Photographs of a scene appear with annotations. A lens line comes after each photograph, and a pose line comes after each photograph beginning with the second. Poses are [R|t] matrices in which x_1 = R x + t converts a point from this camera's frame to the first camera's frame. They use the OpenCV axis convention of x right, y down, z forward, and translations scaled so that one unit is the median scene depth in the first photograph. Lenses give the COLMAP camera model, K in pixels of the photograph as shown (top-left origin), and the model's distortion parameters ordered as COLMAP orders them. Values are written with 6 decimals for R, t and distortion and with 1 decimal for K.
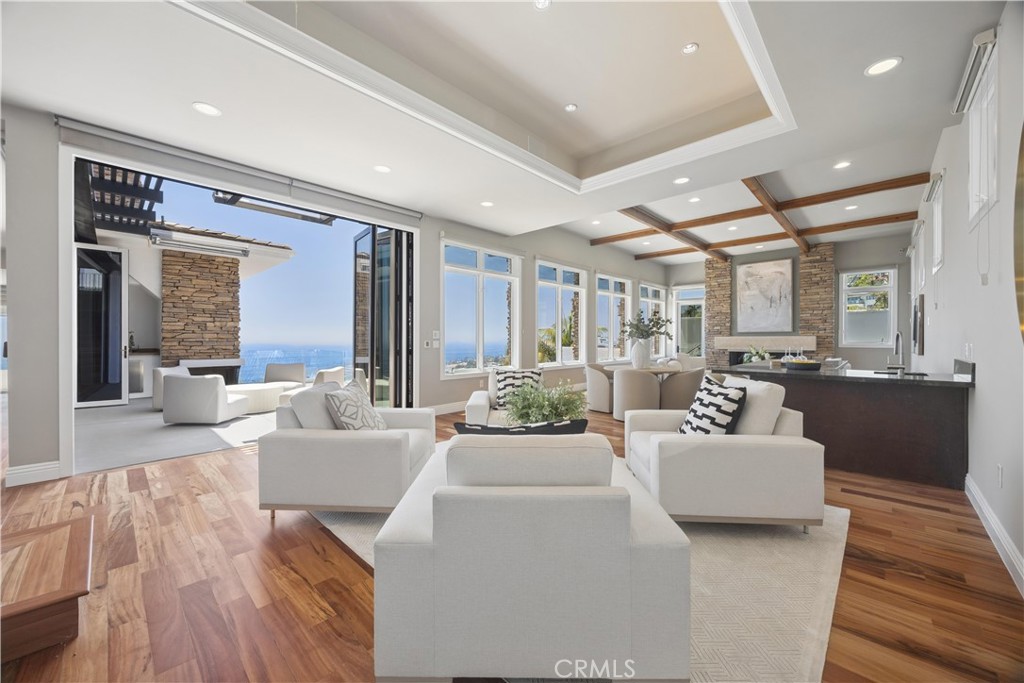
lens RADIAL K [[395.2, 0, 501.7], [0, 395.2, 339.1], [0, 0, 1]] dist [-0.006940, 0.000800]
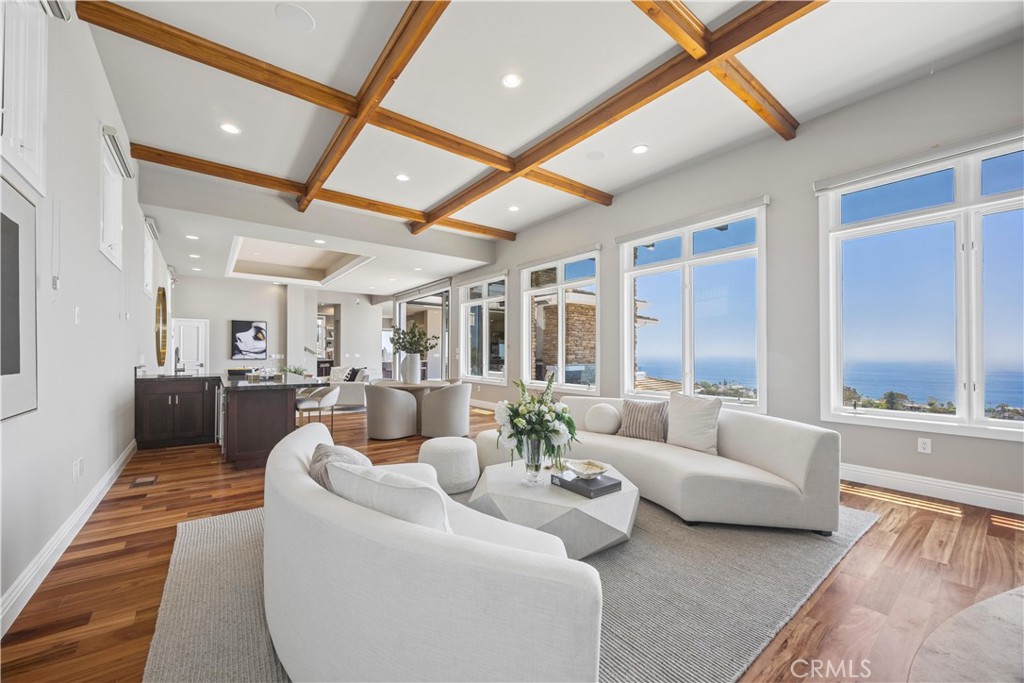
lens RADIAL K [[395.2, 0, 501.6], [0, 395.2, 357.4], [0, 0, 1]] dist [-0.006940, 0.000800]
pose [[-0.150811, 0.010635, -0.988505, 1.089682], [0.004273, 0.999940, 0.010106, 0.000417], [0.988553, -0.002700, -0.150848, 1.144862]]
